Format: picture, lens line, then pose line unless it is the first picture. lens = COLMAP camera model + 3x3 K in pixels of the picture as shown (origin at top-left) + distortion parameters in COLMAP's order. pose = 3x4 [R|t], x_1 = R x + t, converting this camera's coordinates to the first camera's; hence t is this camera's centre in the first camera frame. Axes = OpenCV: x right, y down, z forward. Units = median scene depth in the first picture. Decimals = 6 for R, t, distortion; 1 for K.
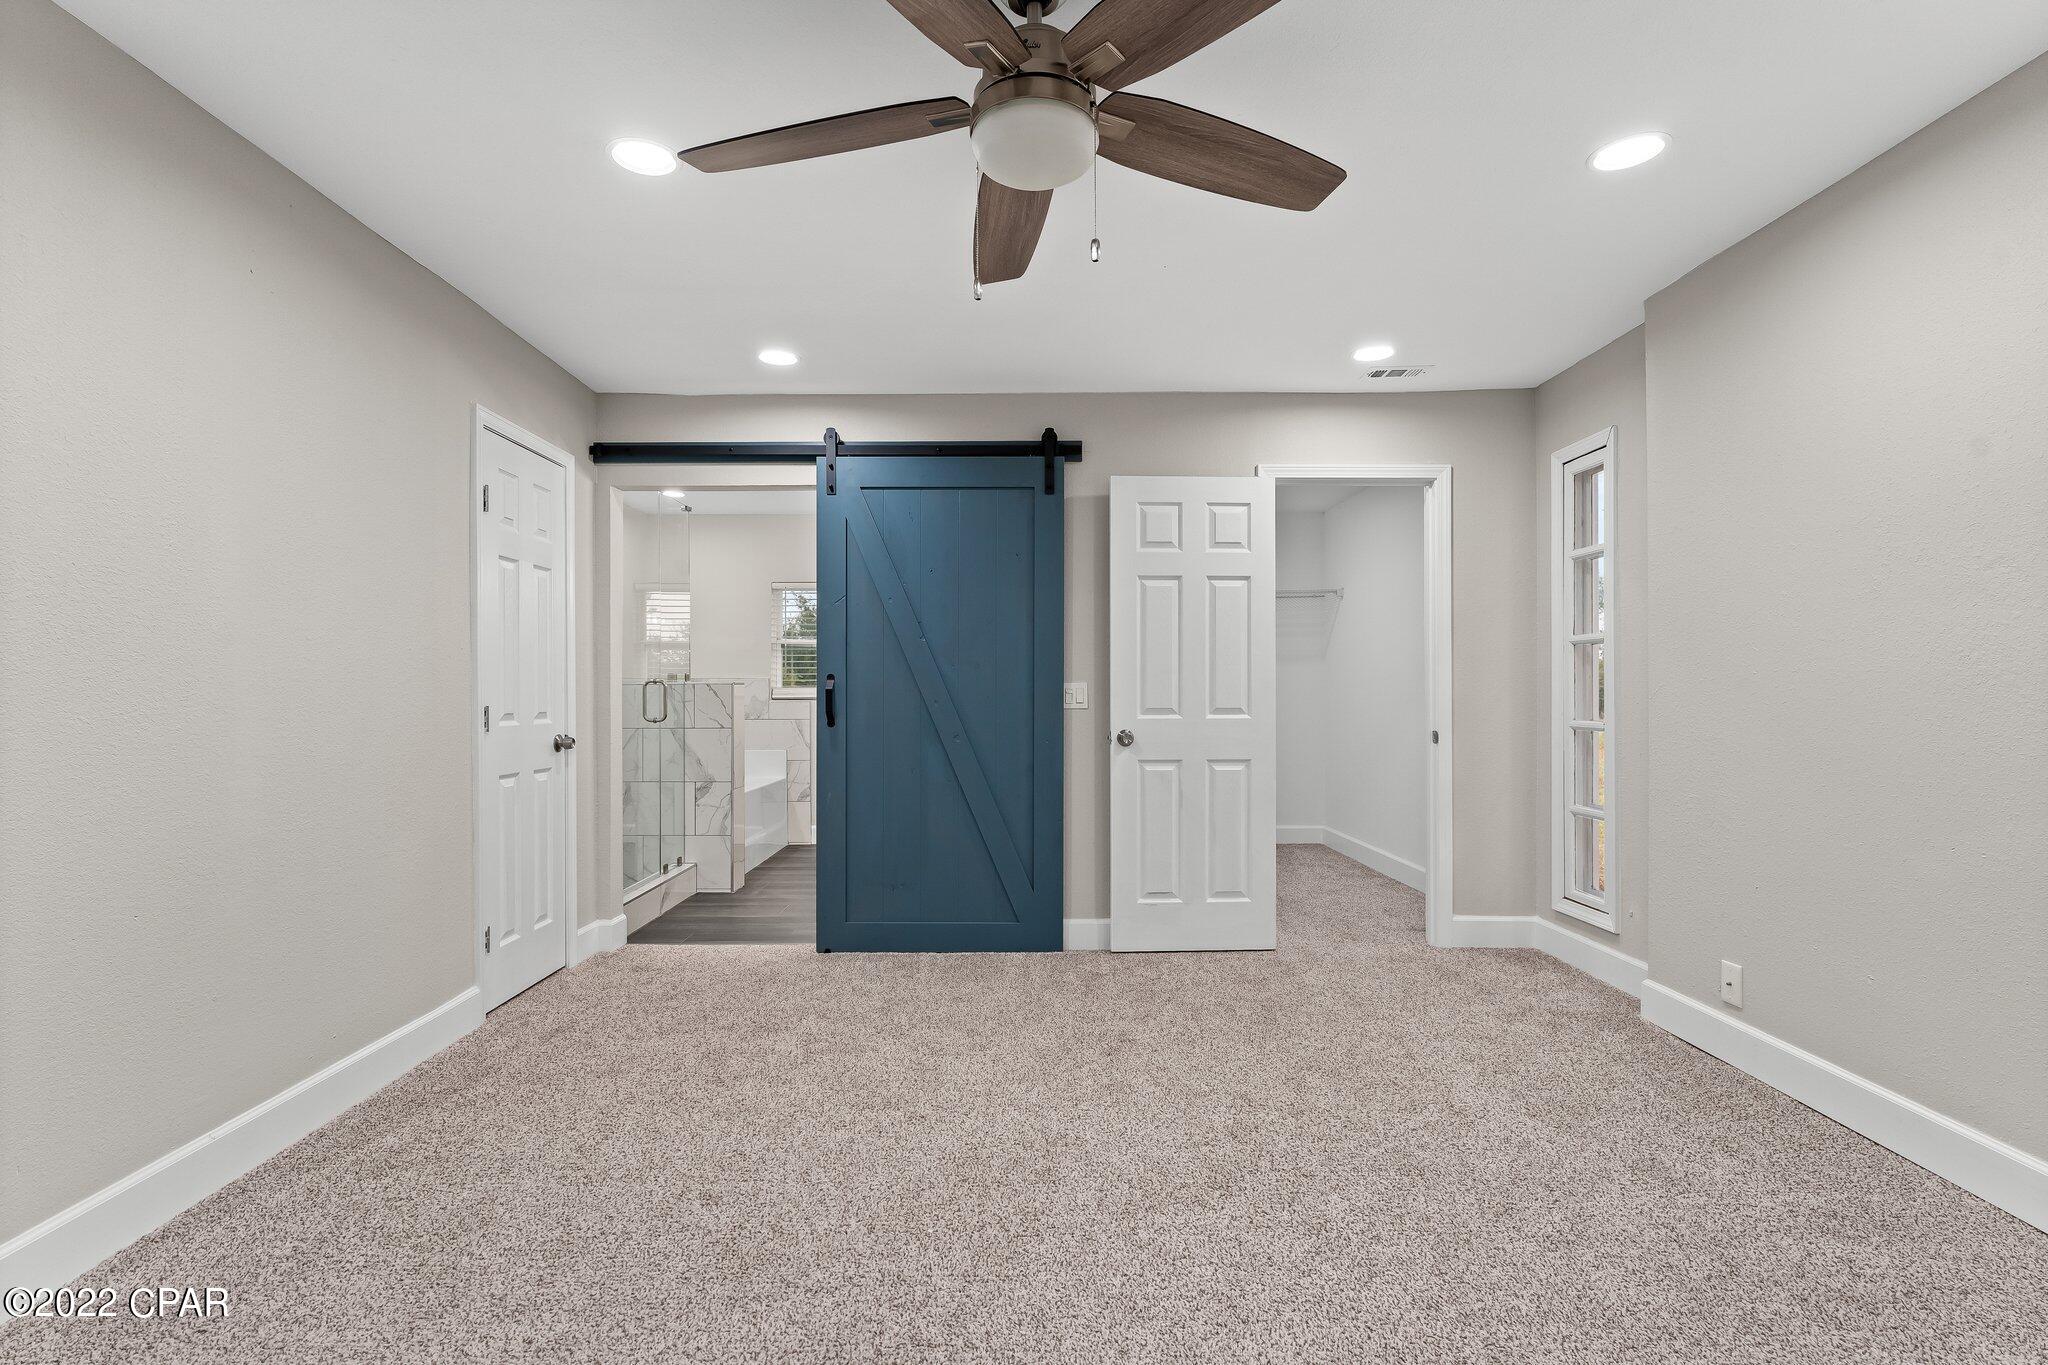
lens RADIAL K [[969.6, 0, 1024.0], [0, 969.6, 682.5], [0, 0, 1]] dist [-0.002174, -0.001040]
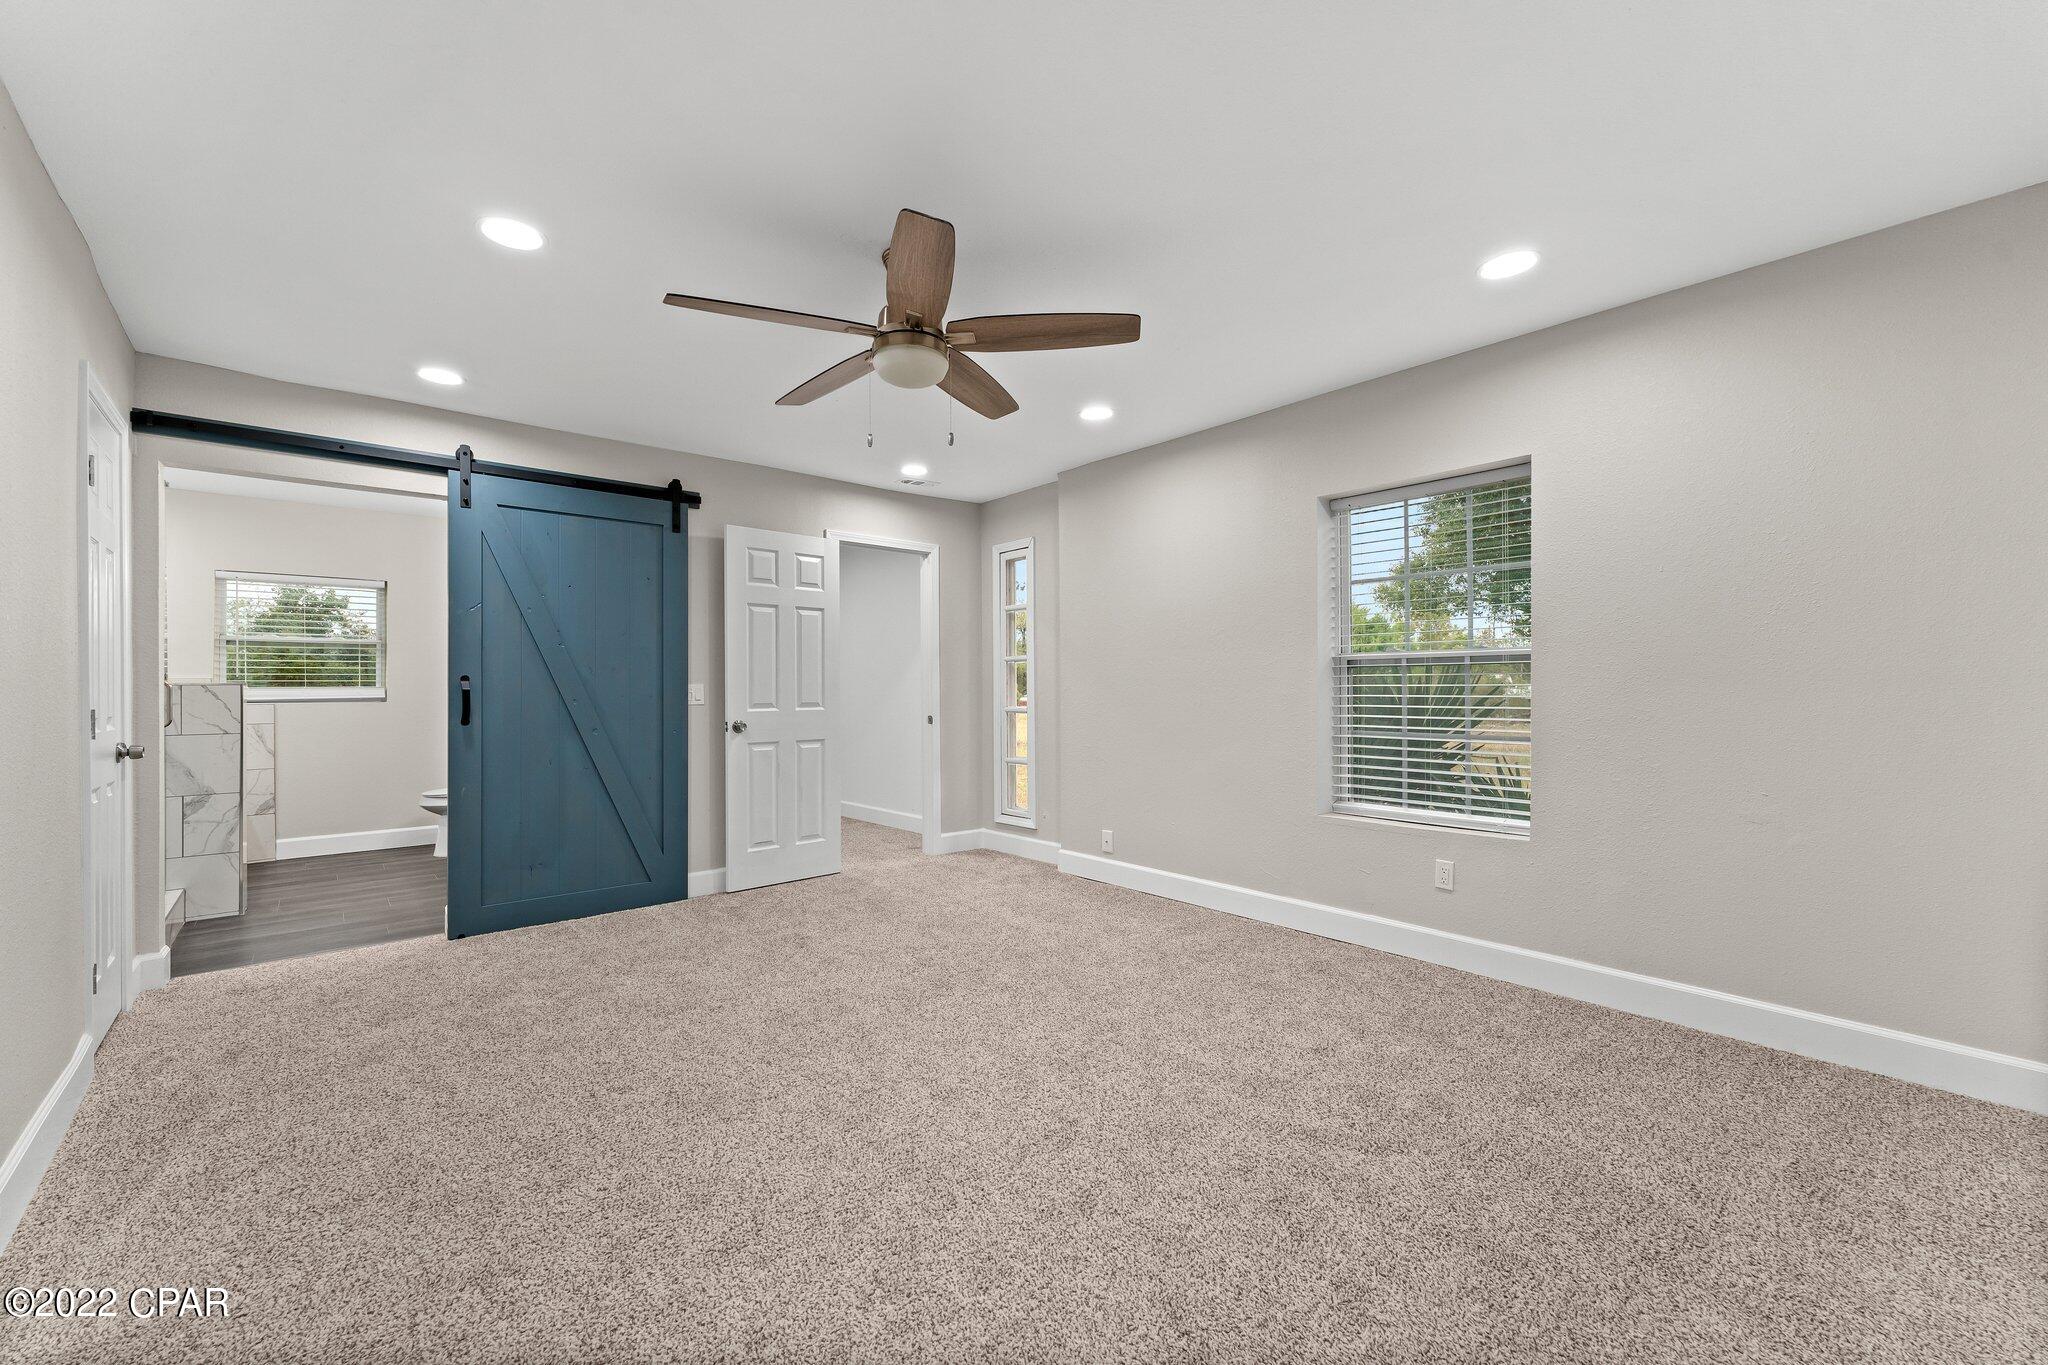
lens RADIAL K [[824.6, 0, 1024.0], [0, 824.6, 682.5], [0, 0, 1]] dist [0.001662, -0.000126]
pose [[0.751853, 0.002874, 0.659324, -0.337596], [-0.002424, 0.999996, -0.001595, -0.001553], [-0.659326, -0.000399, 0.751857, -0.087984]]
